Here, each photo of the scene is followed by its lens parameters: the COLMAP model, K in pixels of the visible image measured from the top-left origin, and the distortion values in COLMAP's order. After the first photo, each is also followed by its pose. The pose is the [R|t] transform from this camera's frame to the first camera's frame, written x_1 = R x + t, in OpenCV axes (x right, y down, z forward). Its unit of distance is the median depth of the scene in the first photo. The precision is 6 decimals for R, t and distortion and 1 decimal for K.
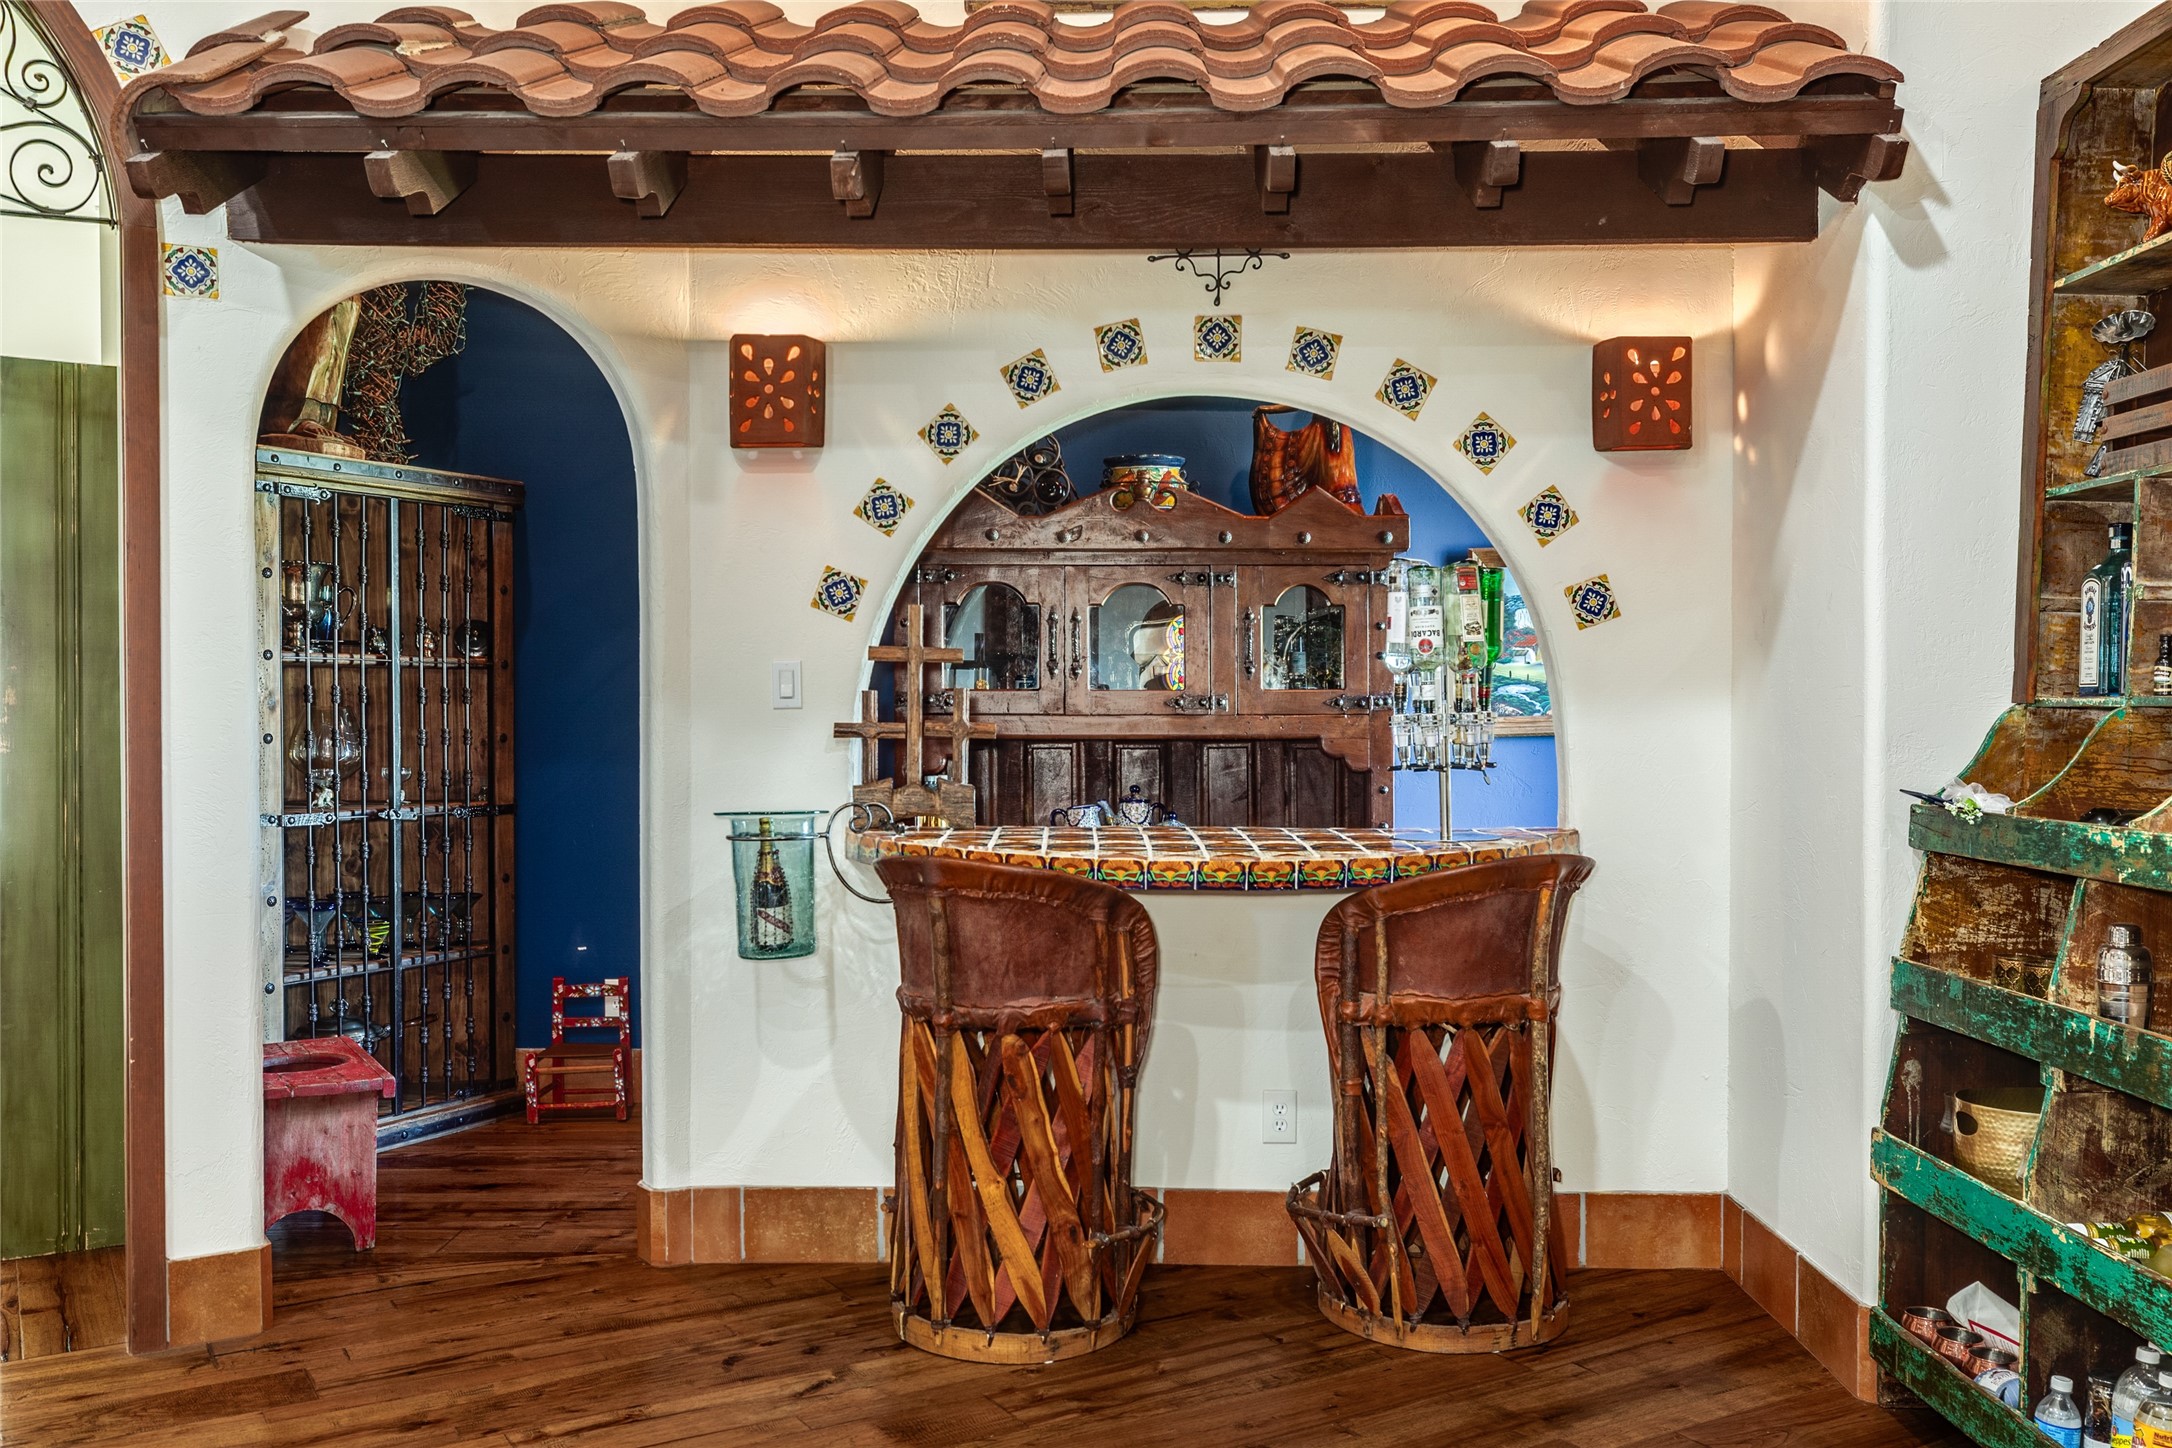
lens RADIAL K [[1842.6, 0, 1085.5], [0, 1842.6, 732.3], [0, 0, 1]] dist [-0.006377, 0.018500]
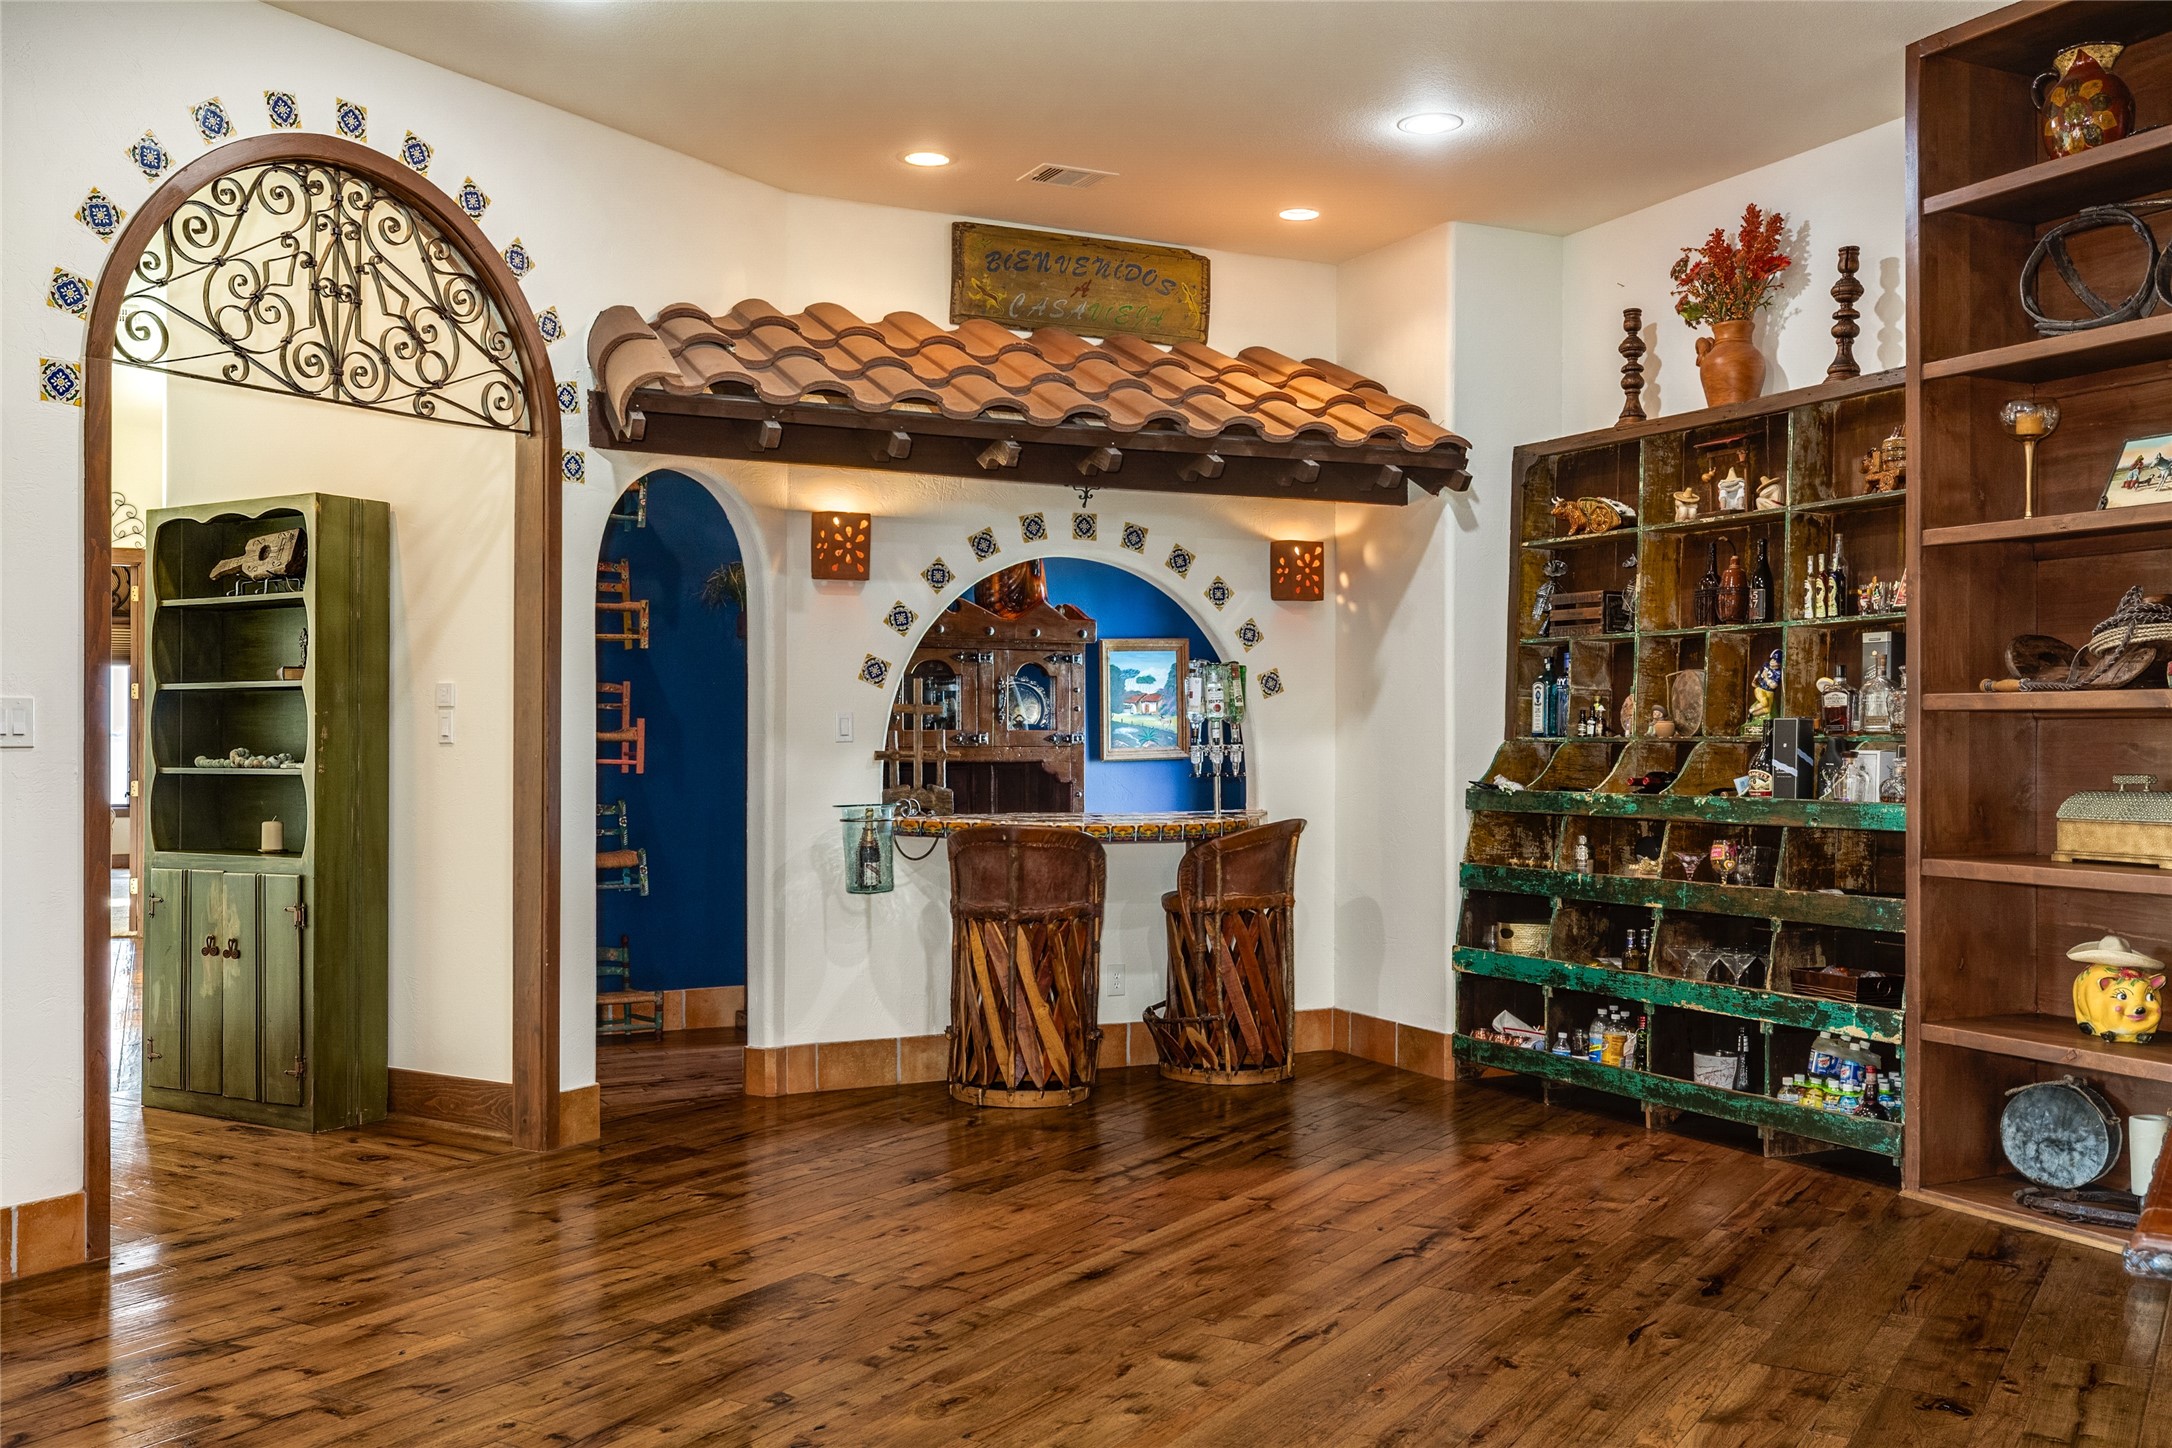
lens RADIAL K [[1933.3, 0, 1088.7], [0, 1933.3, 723.2], [0, 0, 1]] dist [-0.017054, -0.001679]
pose [[0.888045, 0.005898, 0.459719, -0.773846], [0.005102, 0.999730, -0.022681, 0.010469], [-0.459728, 0.022487, 0.887775, -0.614200]]
